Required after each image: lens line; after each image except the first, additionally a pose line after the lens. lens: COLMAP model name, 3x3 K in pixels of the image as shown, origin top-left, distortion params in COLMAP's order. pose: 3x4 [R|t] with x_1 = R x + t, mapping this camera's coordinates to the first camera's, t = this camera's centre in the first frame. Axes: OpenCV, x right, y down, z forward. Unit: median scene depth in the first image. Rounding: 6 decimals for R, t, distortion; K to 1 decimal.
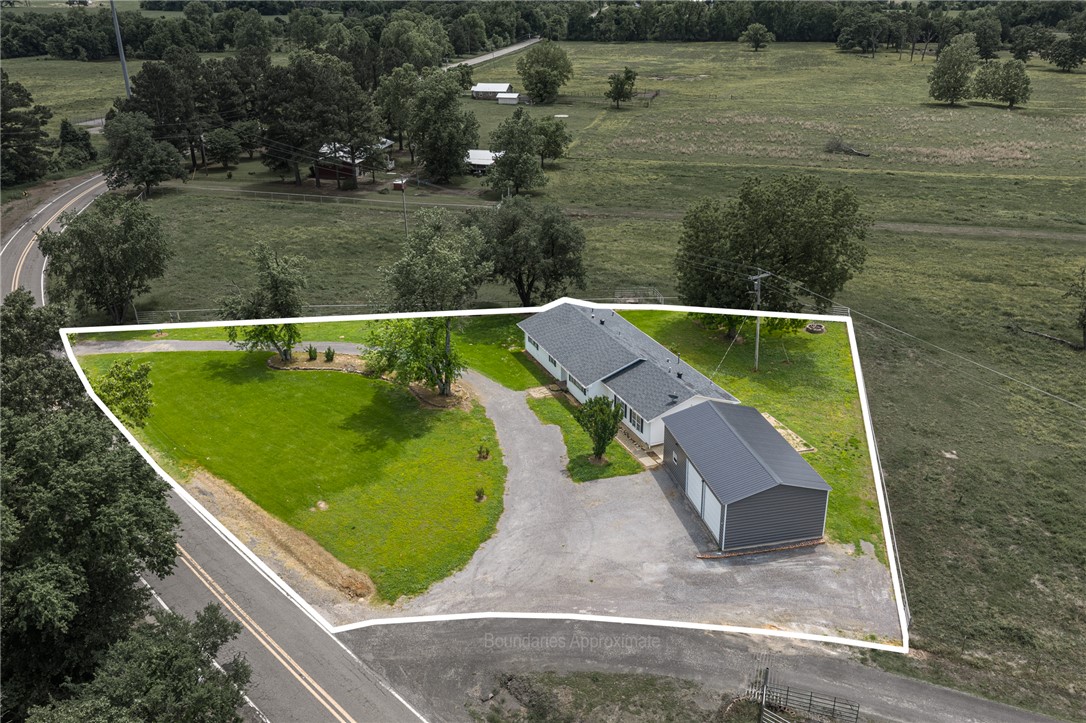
lens RADIAL K [[948.7, 0, 543.0], [0, 948.7, 361.5], [0, 0, 1]] dist [-0.006464, -0.009684]
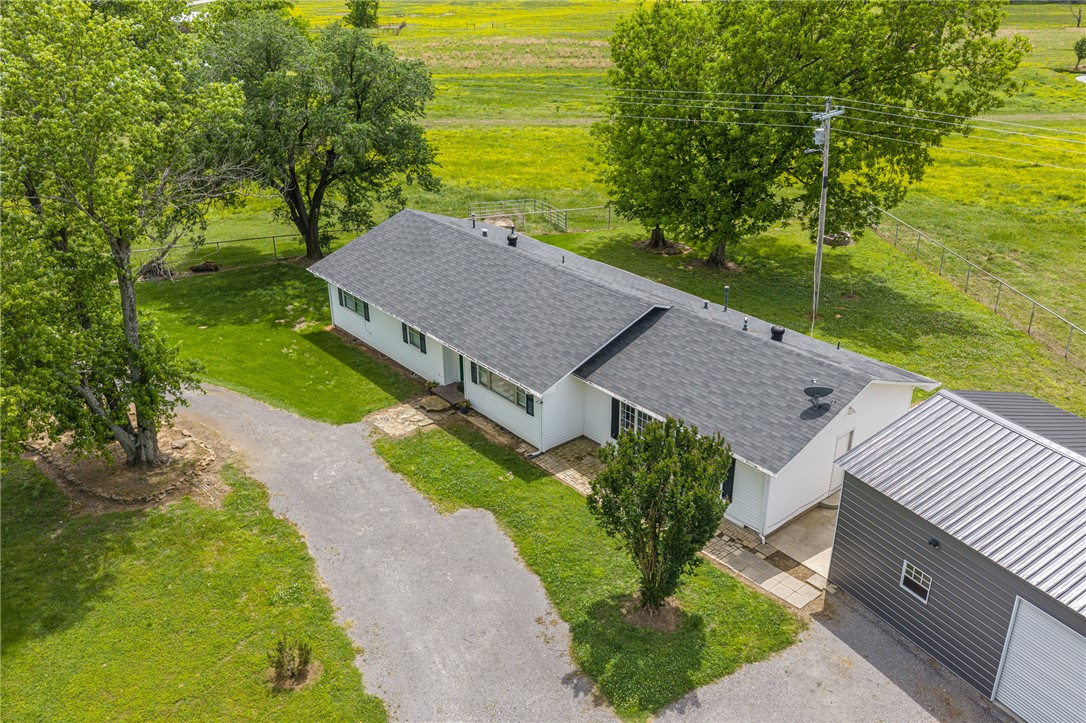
lens RADIAL K [[912.7, 0, 543.0], [0, 912.7, 361.5], [0, 0, 1]] dist [0.010080, 0.001845]
pose [[0.955695, -0.117416, 0.269927, -0.047582], [0.113780, 0.993079, 0.029135, 0.003624], [-0.271479, 0.002868, 0.962440, 0.625175]]
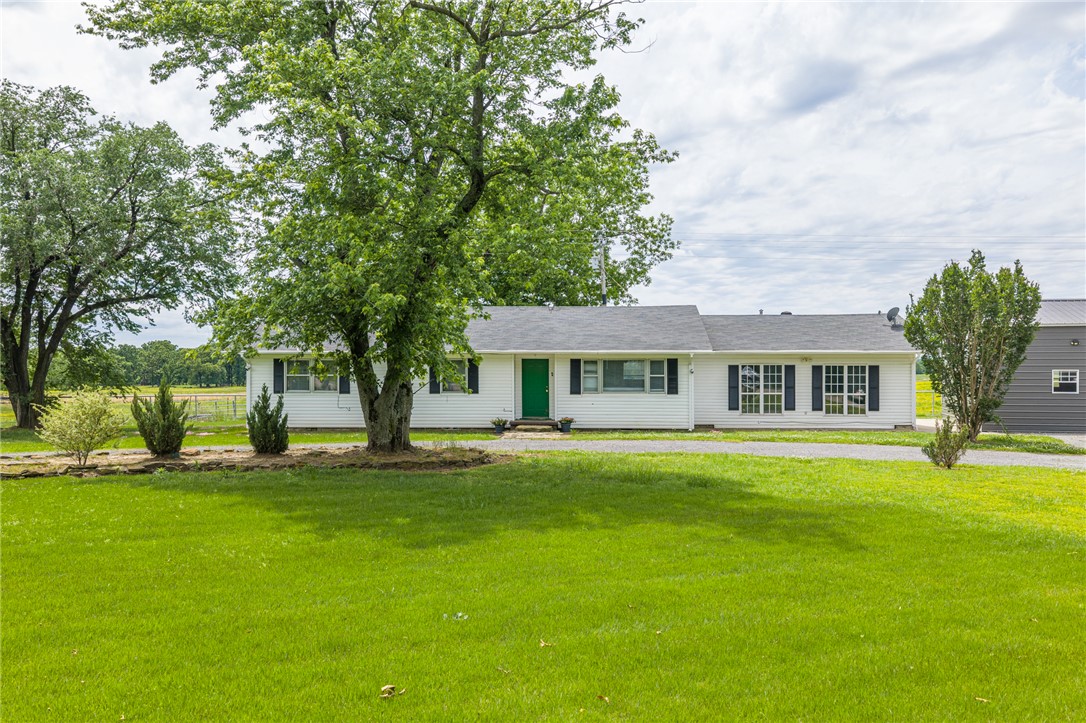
lens RADIAL K [[912.4, 0, 543.0], [0, 912.4, 361.5], [0, 0, 1]] dist [0.000659, -0.008694]
pose [[0.426171, 0.006026, 0.904622, -0.304076], [0.360427, 0.916052, -0.175900, 0.067778], [-0.829741, 0.401014, 0.388223, 0.878720]]
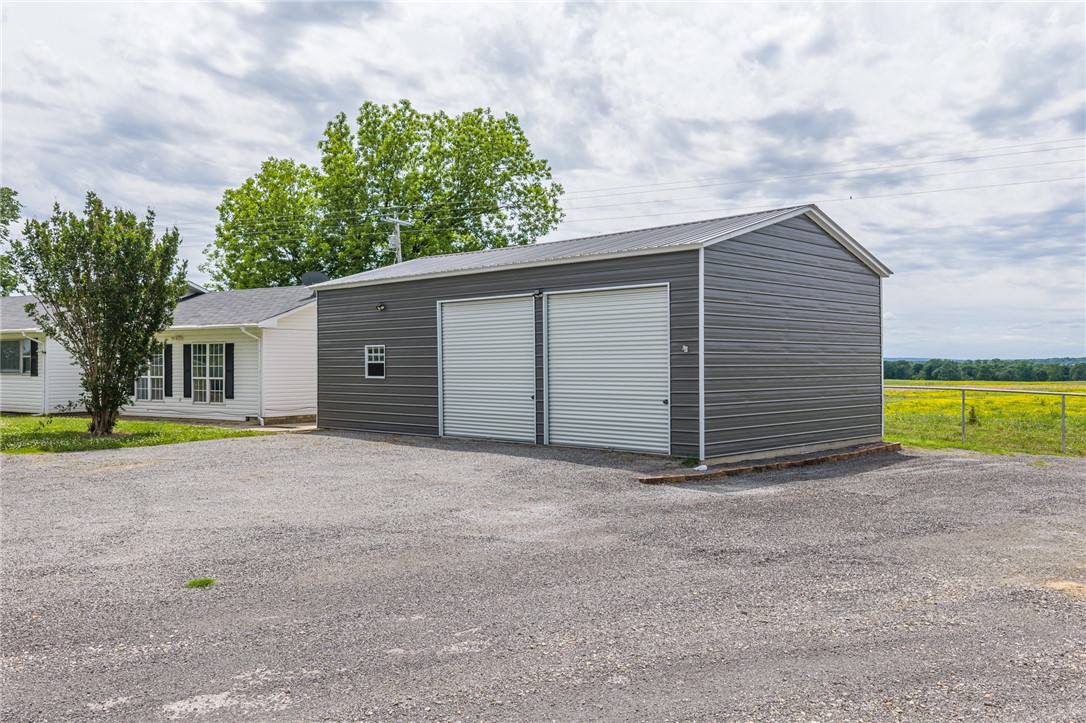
lens RADIAL K [[948.7, 0, 543.0], [0, 948.7, 361.5], [0, 0, 1]] dist [-0.006464, -0.009684]
pose [[0.831540, 0.008072, 0.555406, 0.005756], [0.219100, 0.914056, -0.341317, 0.191580], [-0.510427, 0.405509, 0.758305, 0.615093]]
